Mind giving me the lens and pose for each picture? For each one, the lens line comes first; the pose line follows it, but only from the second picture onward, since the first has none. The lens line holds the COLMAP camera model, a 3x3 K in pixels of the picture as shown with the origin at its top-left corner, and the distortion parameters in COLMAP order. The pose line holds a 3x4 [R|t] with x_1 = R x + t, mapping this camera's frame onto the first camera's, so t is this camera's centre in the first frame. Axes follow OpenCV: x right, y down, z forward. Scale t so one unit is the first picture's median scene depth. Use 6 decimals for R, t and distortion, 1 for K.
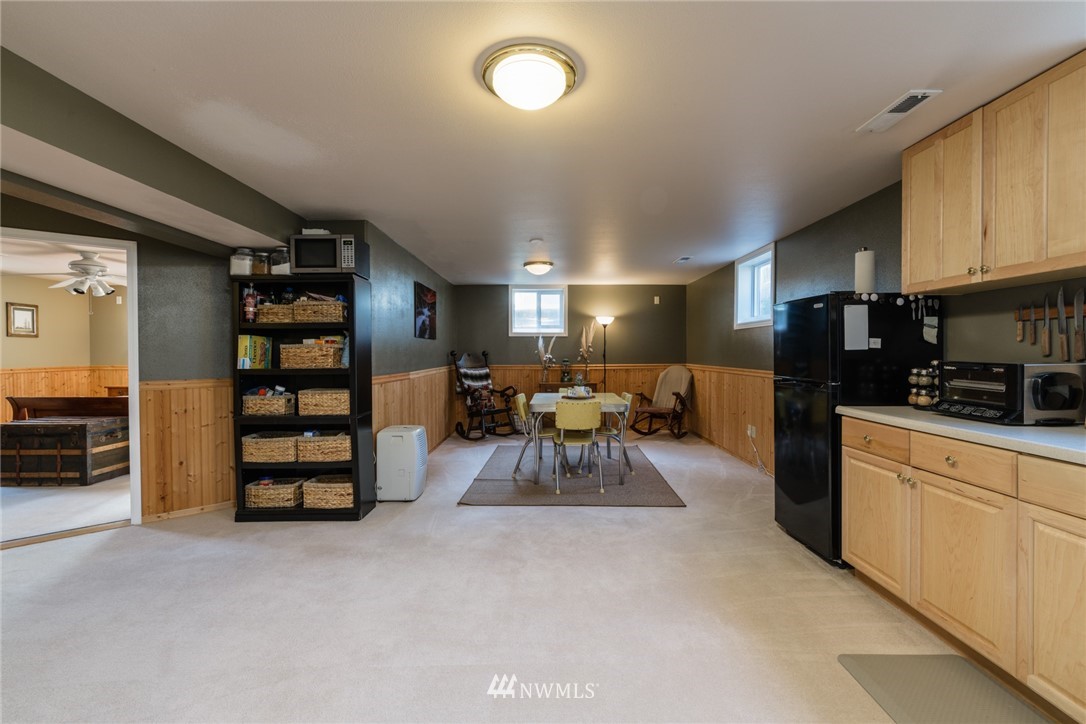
lens RADIAL K [[469.7, 0, 547.4], [0, 469.7, 363.1], [0, 0, 1]] dist [0.001451, 0.000151]
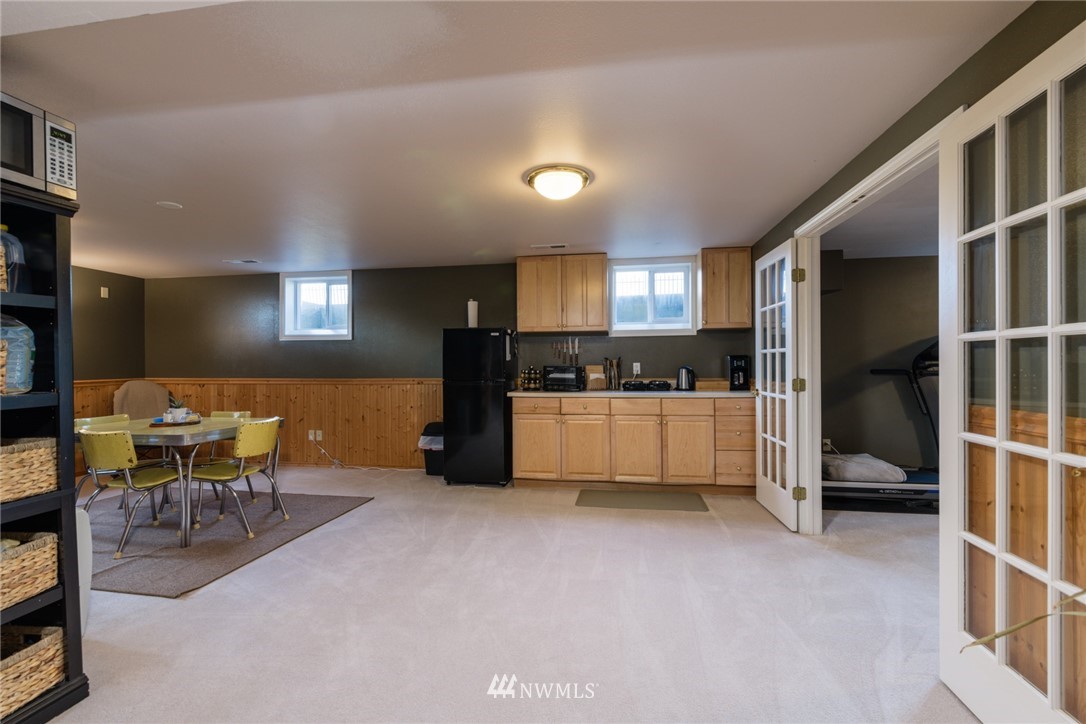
lens RADIAL K [[469.7, 0, 547.4], [0, 469.7, 363.1], [0, 0, 1]] dist [0.001451, 0.000151]
pose [[0.162341, 0.000651, 0.986734, -1.050506], [0.025408, 0.999665, -0.004839, -0.005719], [-0.986408, 0.025856, 0.162270, 0.547929]]
